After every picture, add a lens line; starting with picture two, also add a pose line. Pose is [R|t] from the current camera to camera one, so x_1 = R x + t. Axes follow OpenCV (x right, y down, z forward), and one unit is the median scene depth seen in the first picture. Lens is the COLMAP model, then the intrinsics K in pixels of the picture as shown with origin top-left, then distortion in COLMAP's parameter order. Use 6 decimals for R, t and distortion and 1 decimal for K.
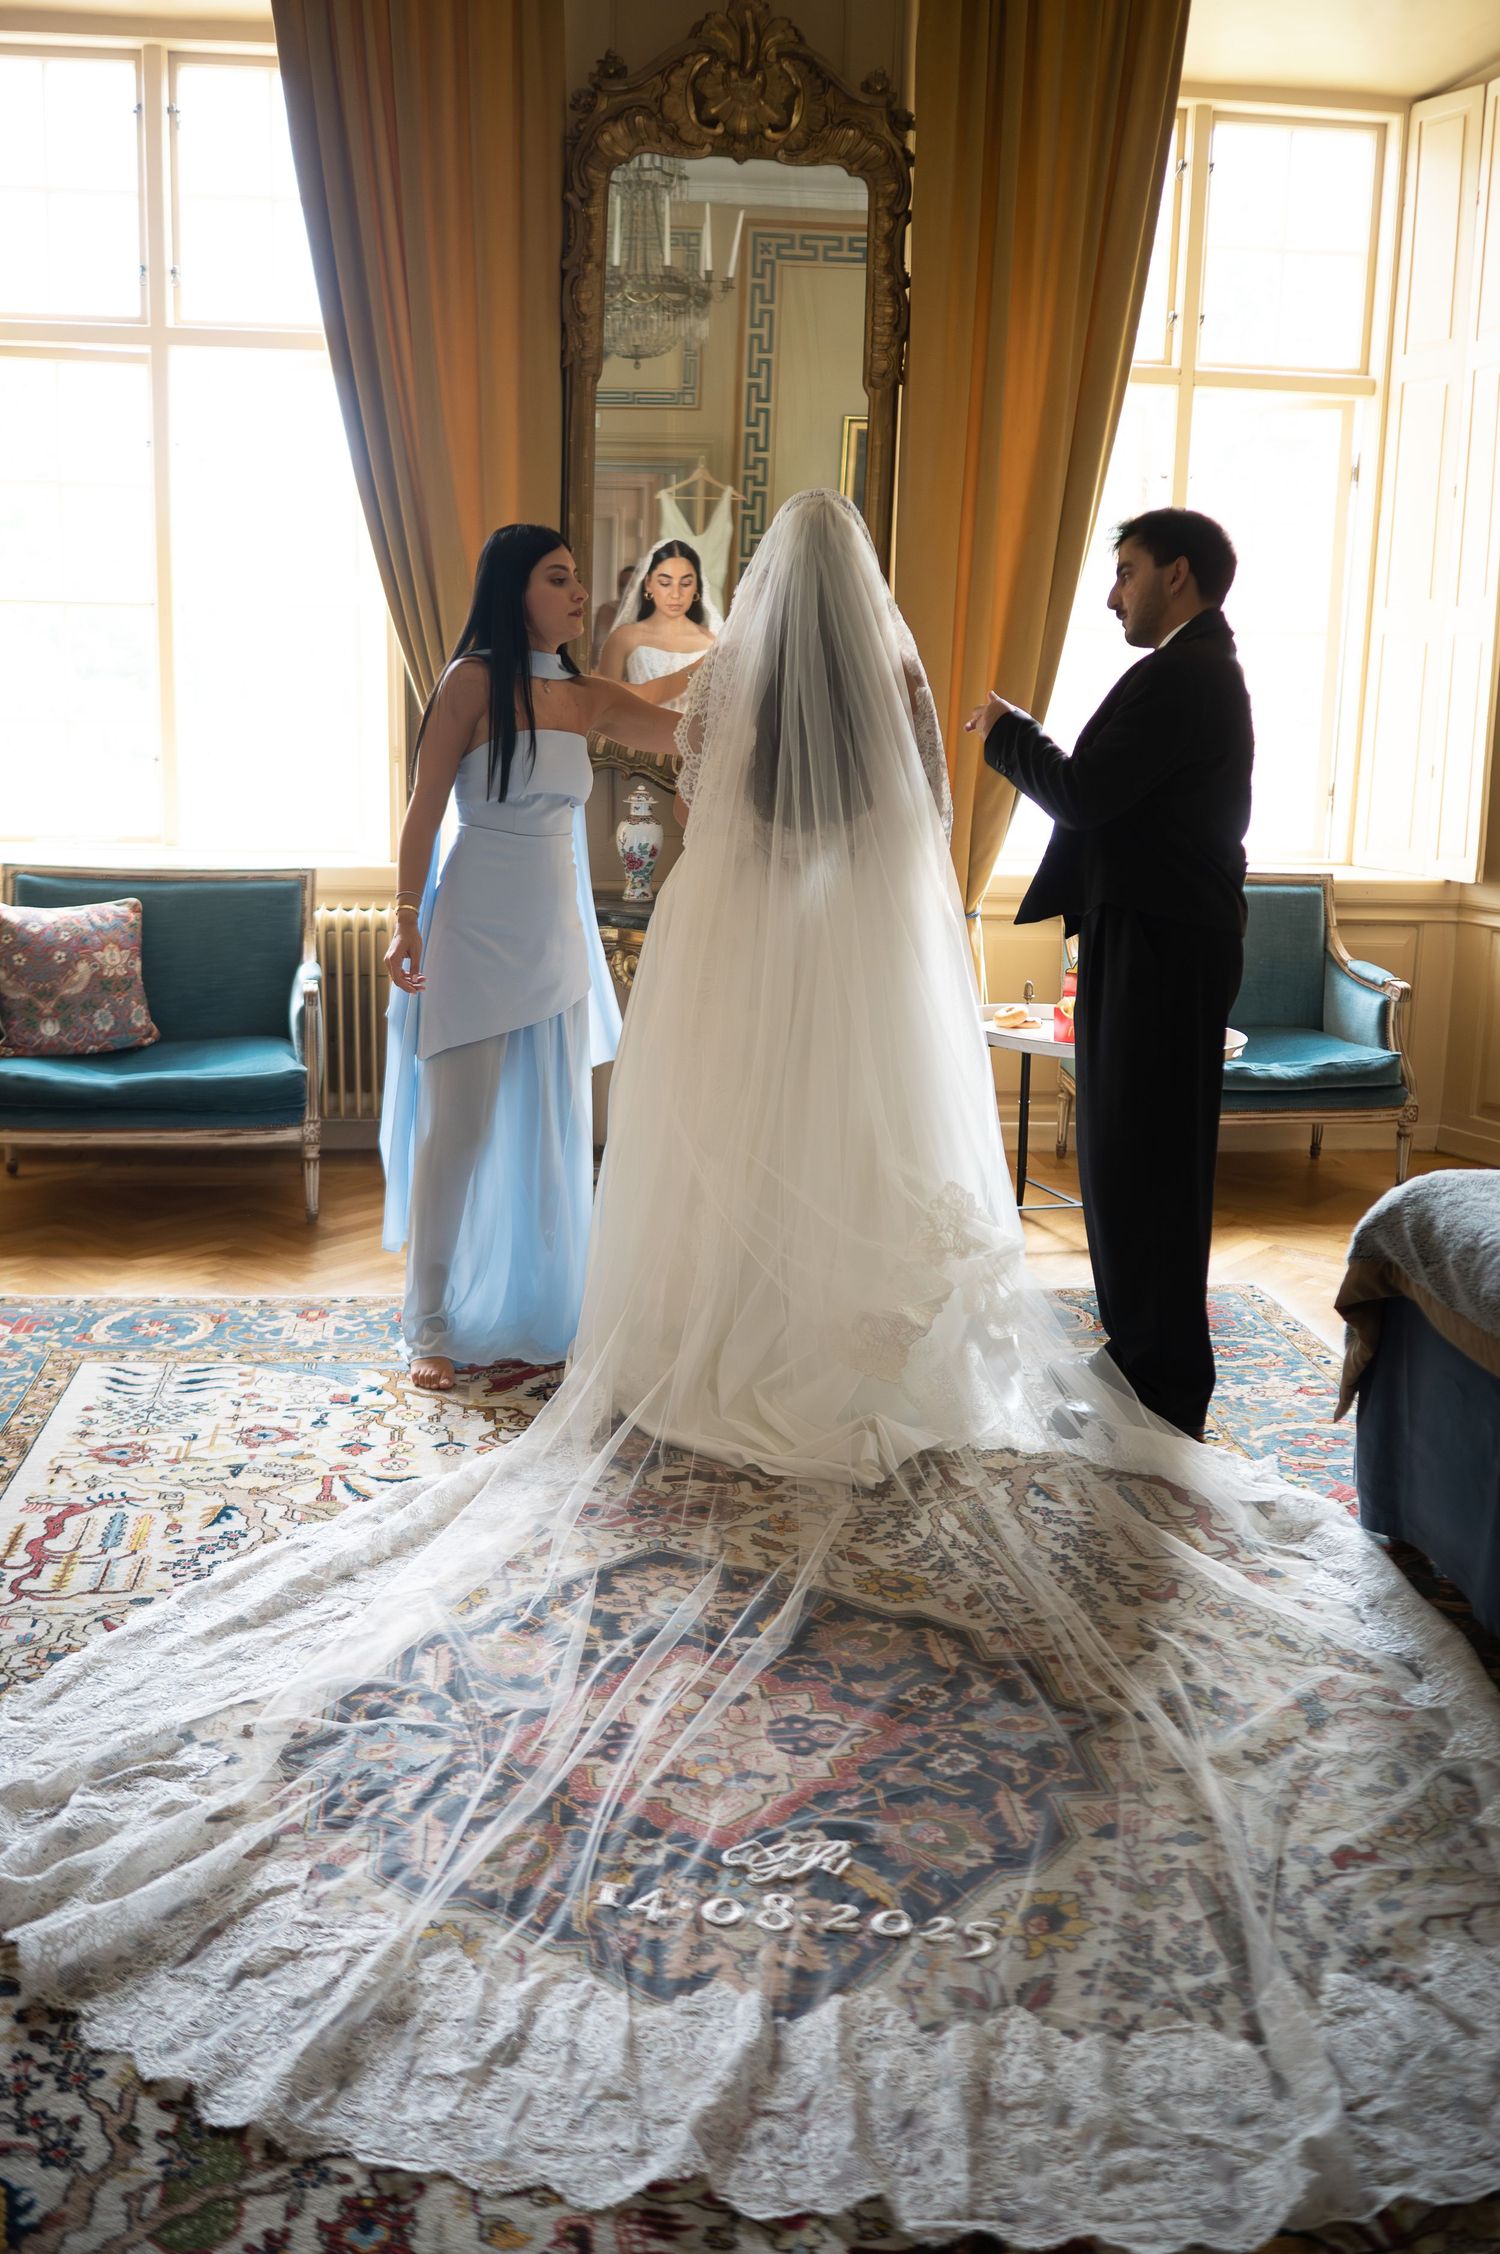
lens RADIAL K [[2112.8, 0, 750.0], [0, 2112.8, 1127.0], [0, 0, 1]] dist [-0.030988, -0.019708]
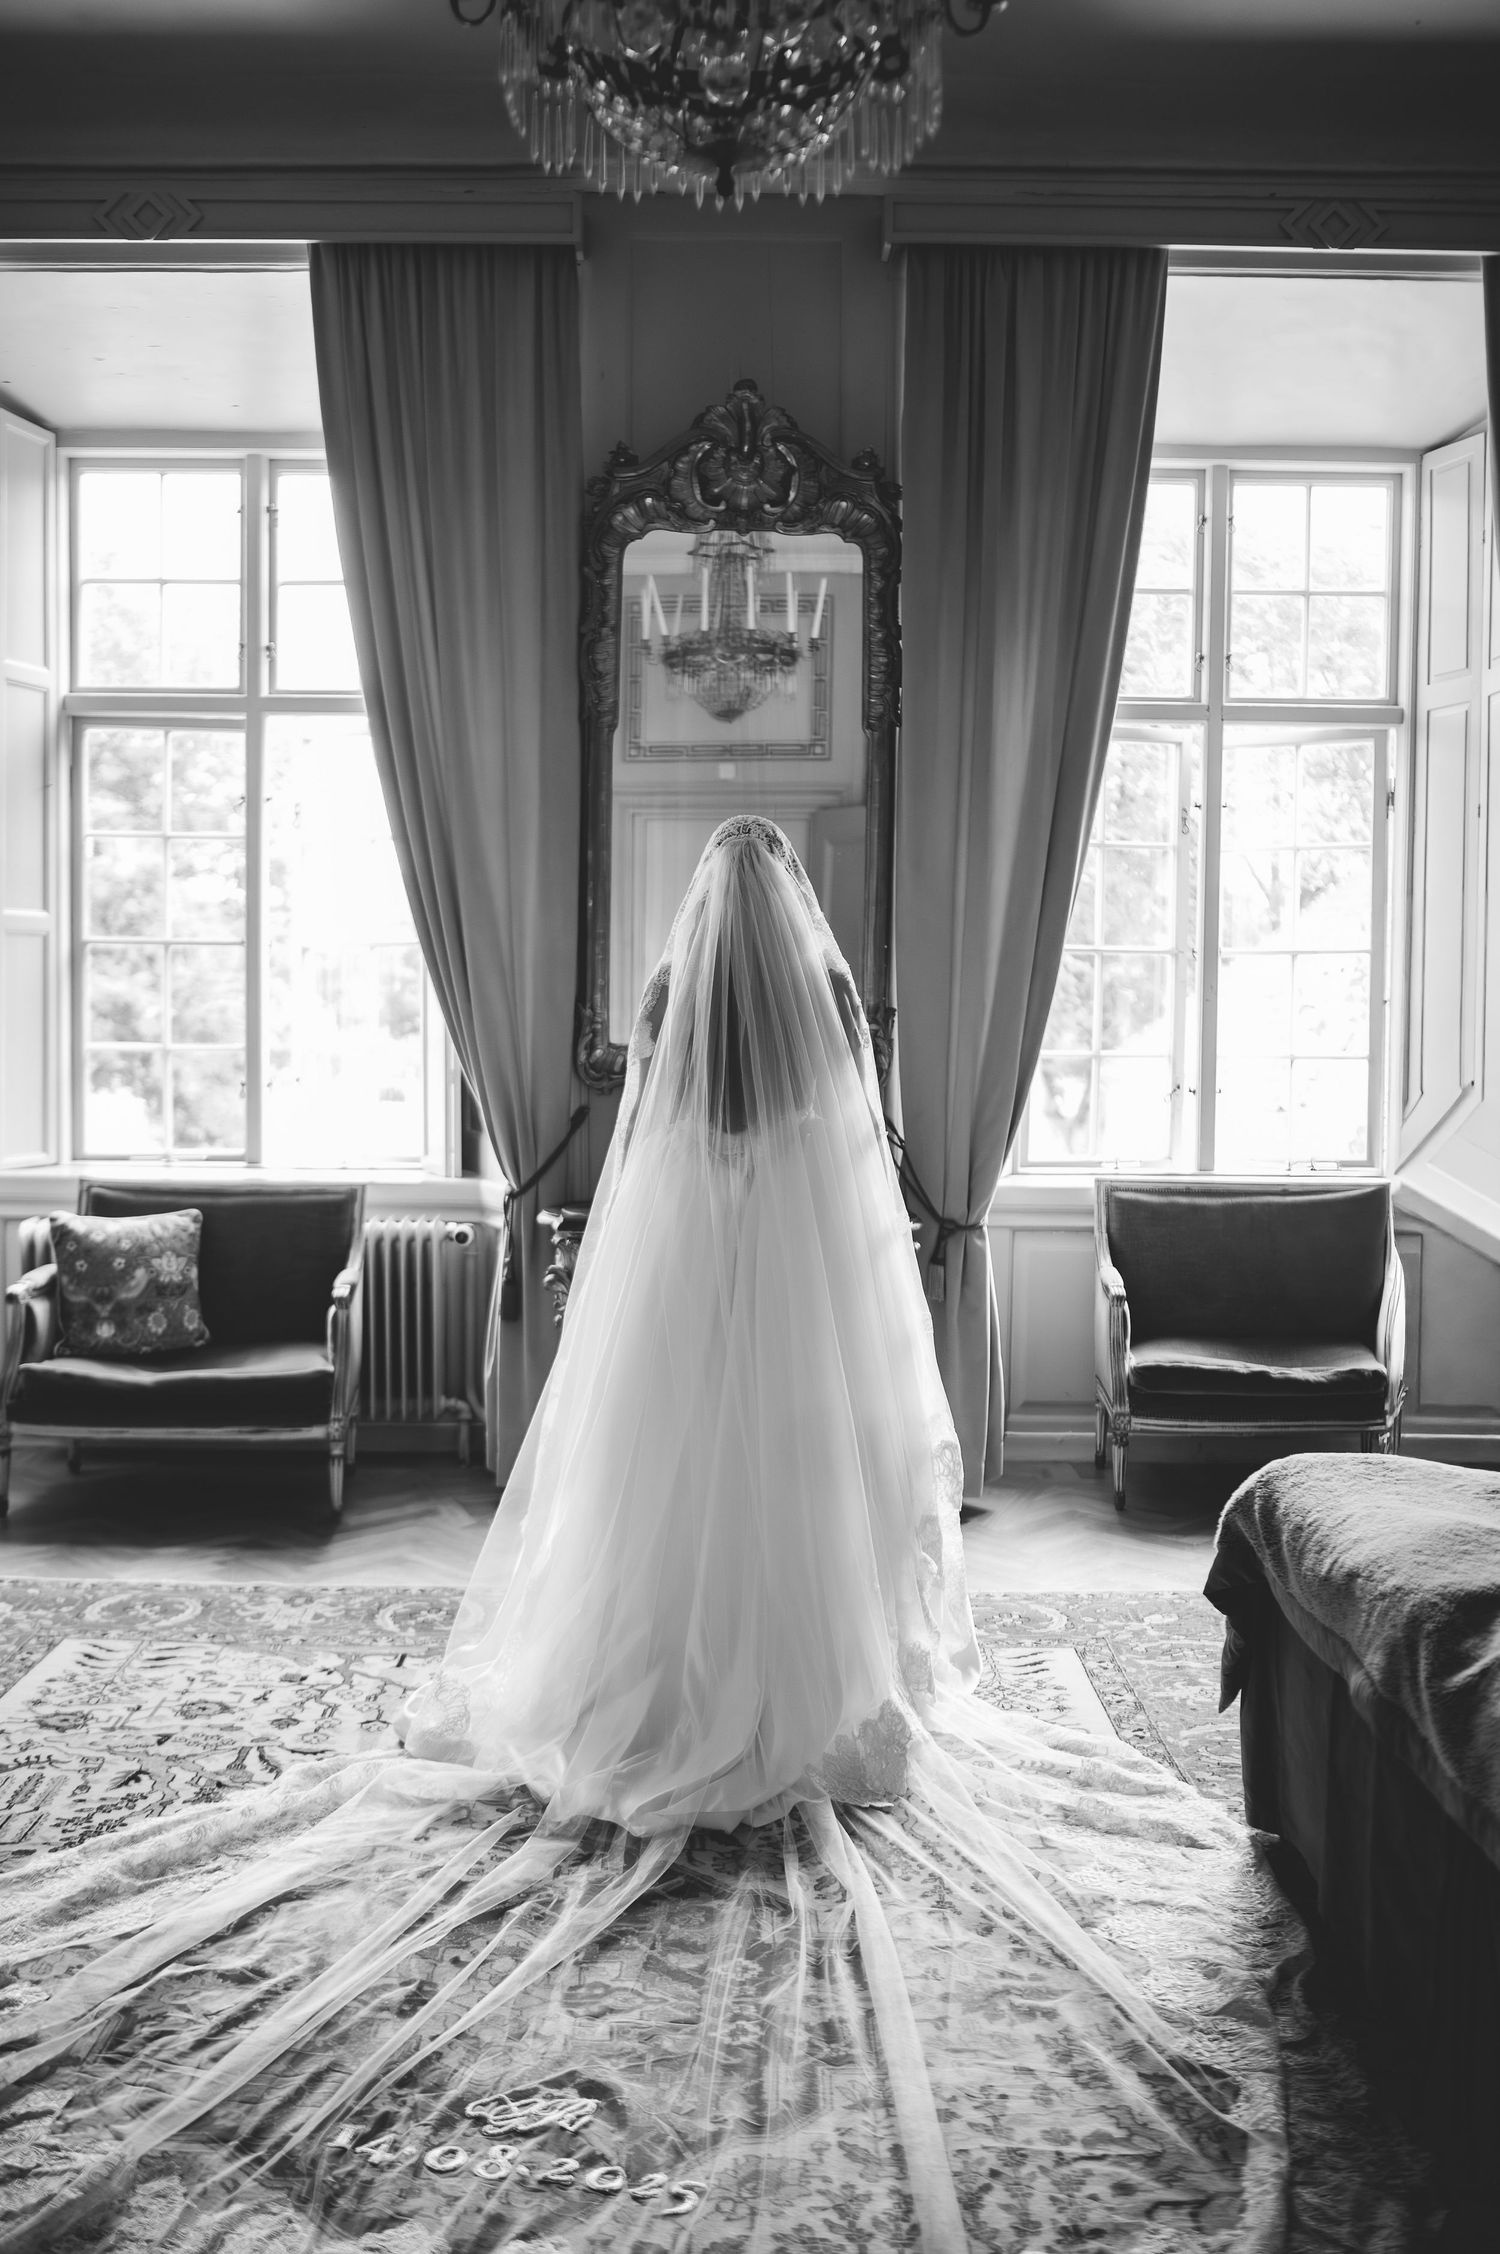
lens RADIAL K [[2112.8, 0, 750.0], [0, 2112.8, 1127.0], [0, 0, 1]] dist [-0.030988, -0.019708]
pose [[0.993490, -0.008499, -0.113604, 0.155217], [-0.009767, 0.987186, -0.159272, 0.024866], [0.113502, 0.159345, 0.980677, -0.033852]]
